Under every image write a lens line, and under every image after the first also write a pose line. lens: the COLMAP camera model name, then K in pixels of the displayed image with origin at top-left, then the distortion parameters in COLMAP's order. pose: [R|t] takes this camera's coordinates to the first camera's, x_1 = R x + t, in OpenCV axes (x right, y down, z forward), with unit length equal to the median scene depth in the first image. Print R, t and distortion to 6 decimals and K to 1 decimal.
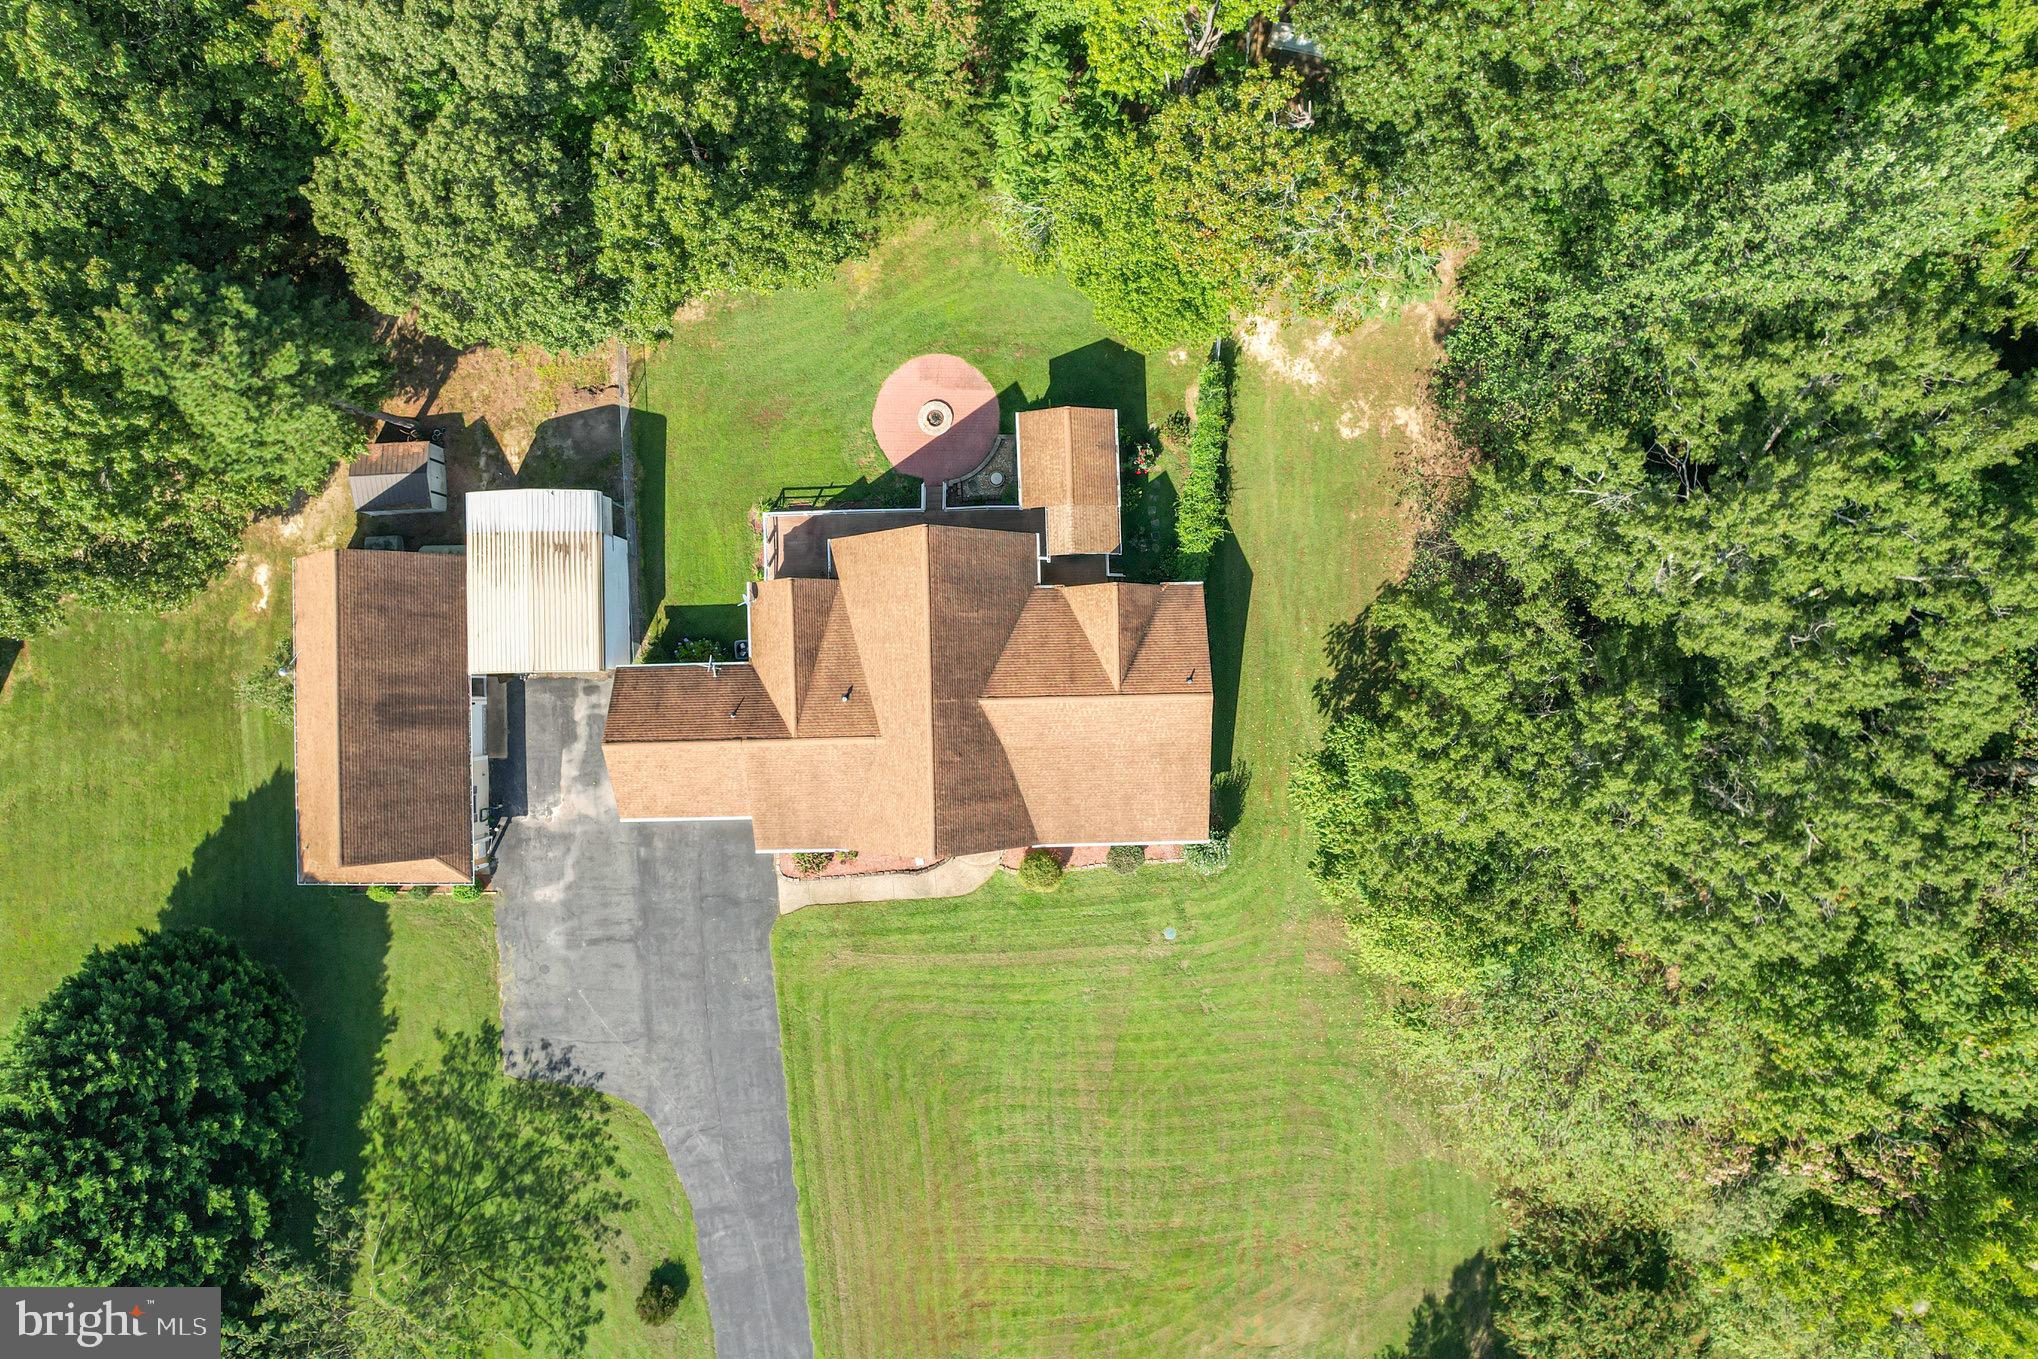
lens RADIAL K [[1317.7, 0, 1019.0], [0, 1317.7, 679.5], [0, 0, 1]] dist [-0.045681, -0.000185]
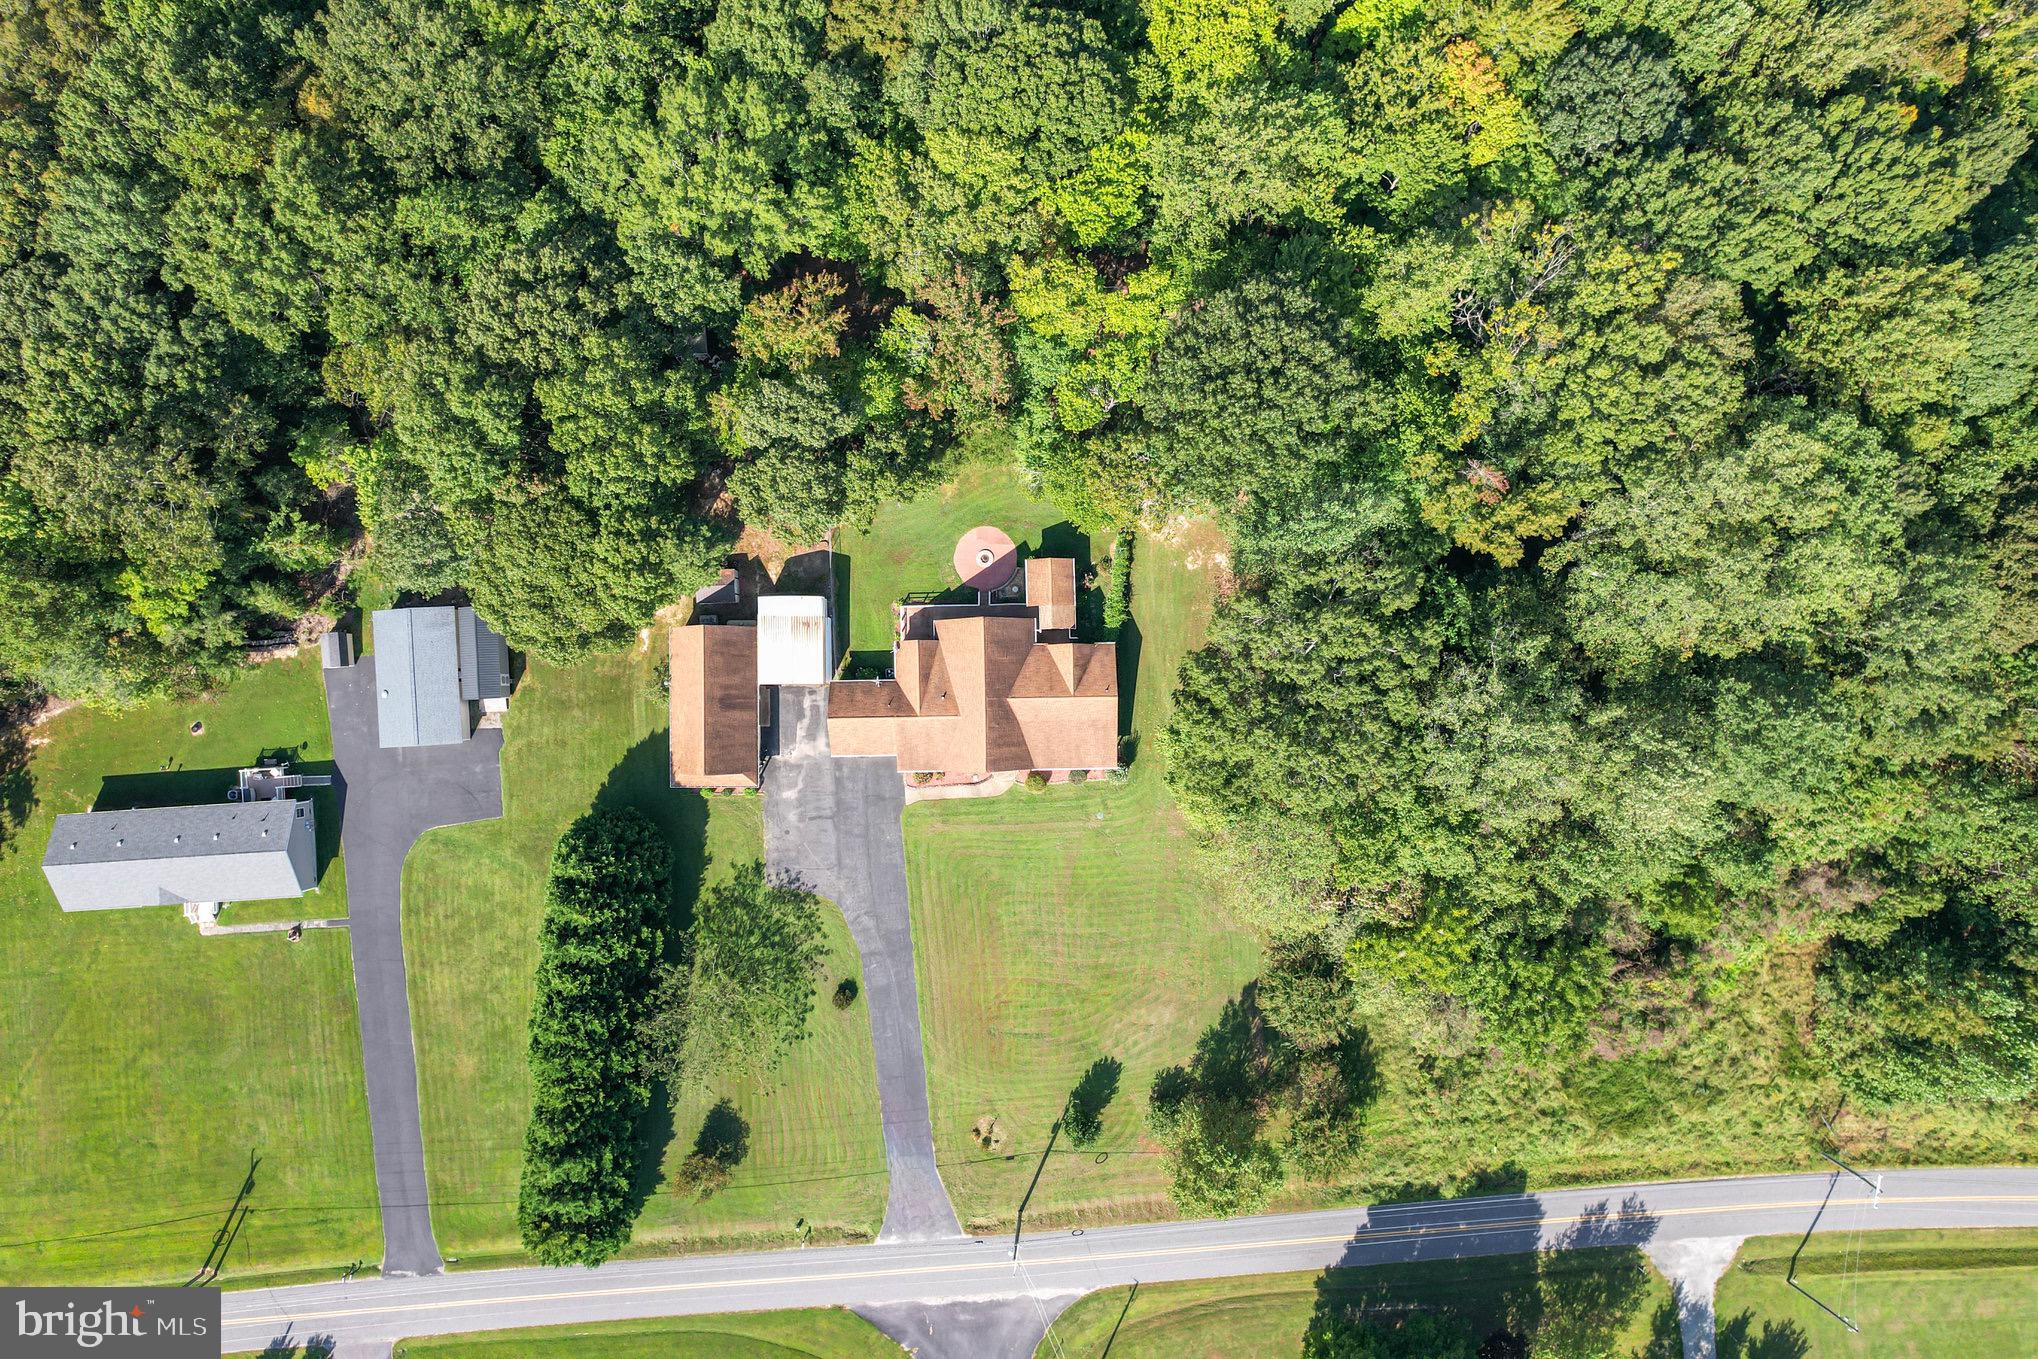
lens RADIAL K [[1294.9, 0, 1019.0], [0, 1294.9, 679.5], [0, 0, 1]] dist [0.000854, 0.000116]
pose [[0.999975, 0.006841, -0.001628, -0.007192], [-0.006850, 0.999960, -0.005711, -0.003278], [0.001589, 0.005722, 0.999982, -1.002765]]
